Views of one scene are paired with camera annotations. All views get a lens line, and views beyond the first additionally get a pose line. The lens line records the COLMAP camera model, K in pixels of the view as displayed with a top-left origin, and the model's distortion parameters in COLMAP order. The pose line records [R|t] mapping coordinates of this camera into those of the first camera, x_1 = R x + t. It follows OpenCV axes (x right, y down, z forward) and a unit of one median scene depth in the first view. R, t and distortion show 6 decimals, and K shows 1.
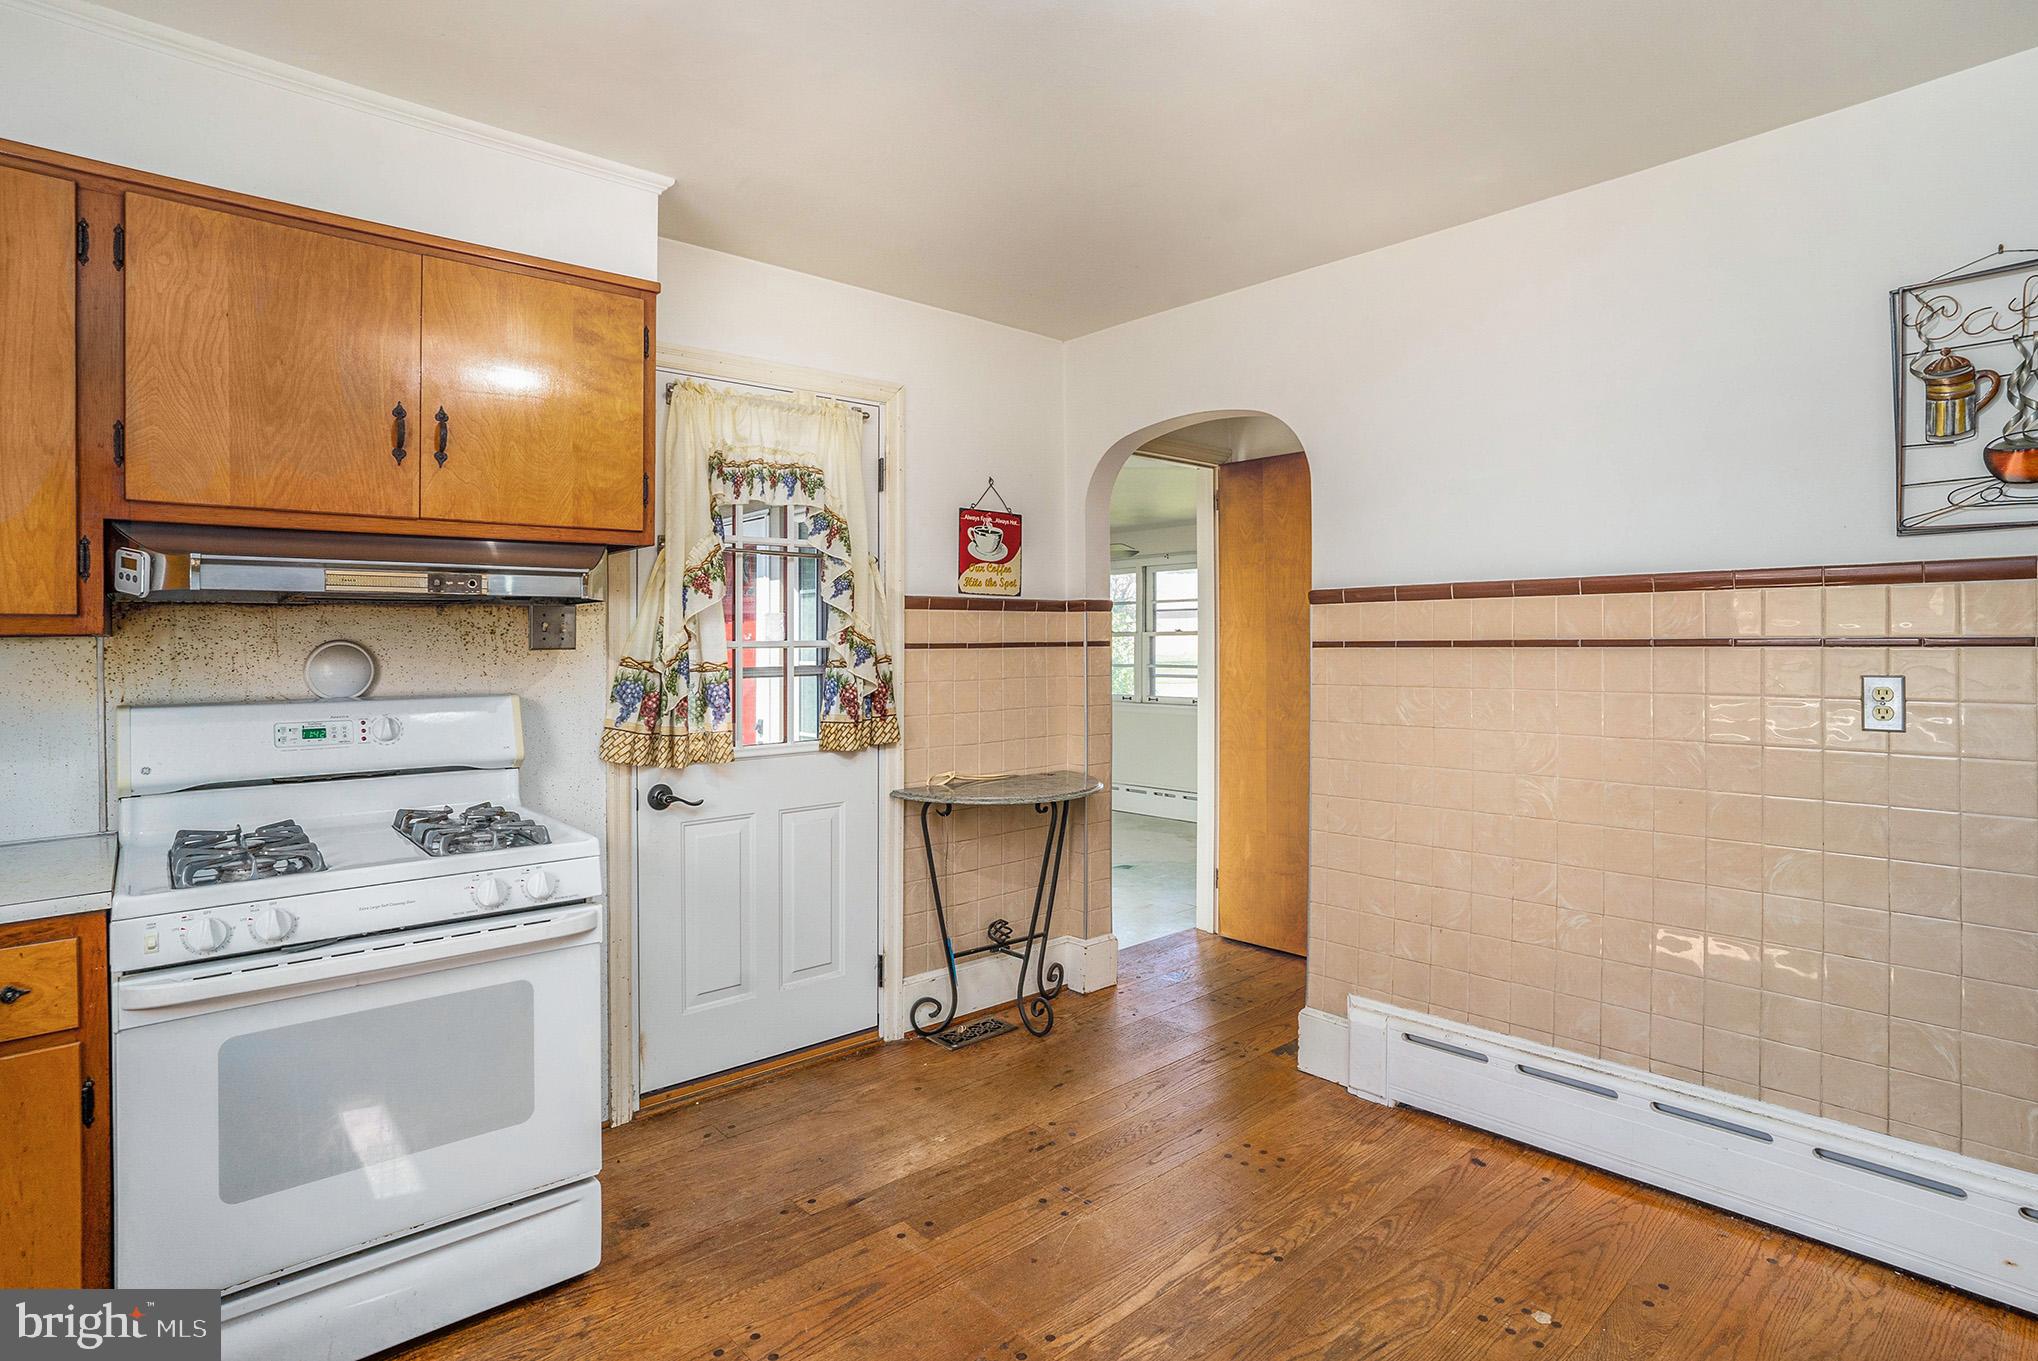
lens RADIAL K [[1052.3, 0, 1025.1], [0, 1052.3, 620.3], [0, 0, 1]] dist [0.000118, -0.030709]
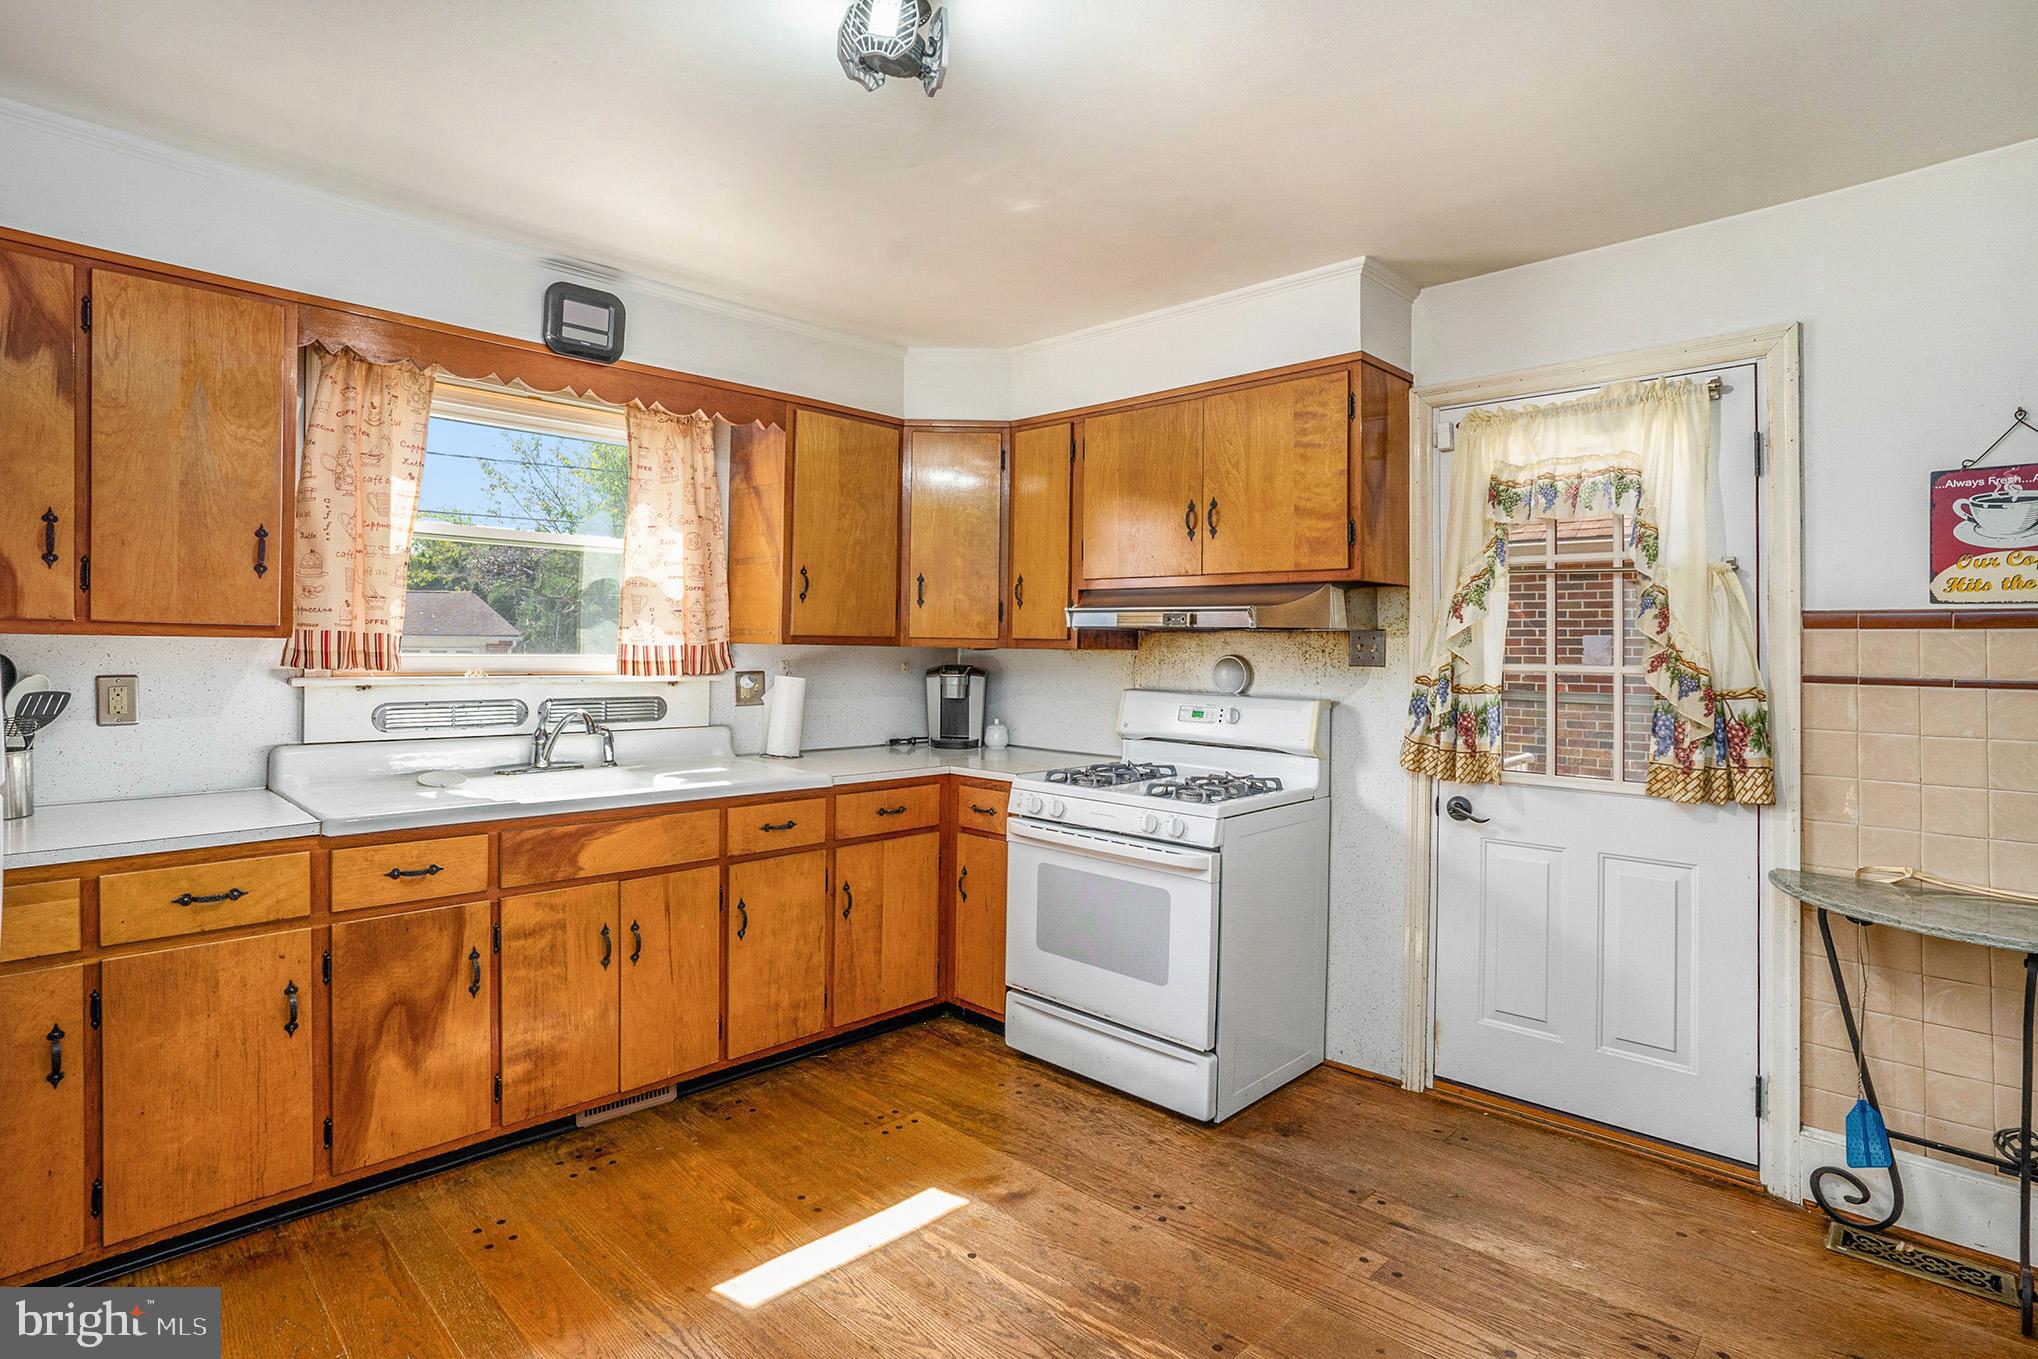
lens RADIAL K [[1052.3, 0, 1025.1], [0, 1052.3, 619.3], [0, 0, 1]] dist [0.000118, -0.030709]
pose [[0.087607, -0.012878, -0.996072, 0.676937], [0.004487, 0.999911, -0.012533, -0.012149], [0.996145, -0.003372, 0.087657, 0.466713]]
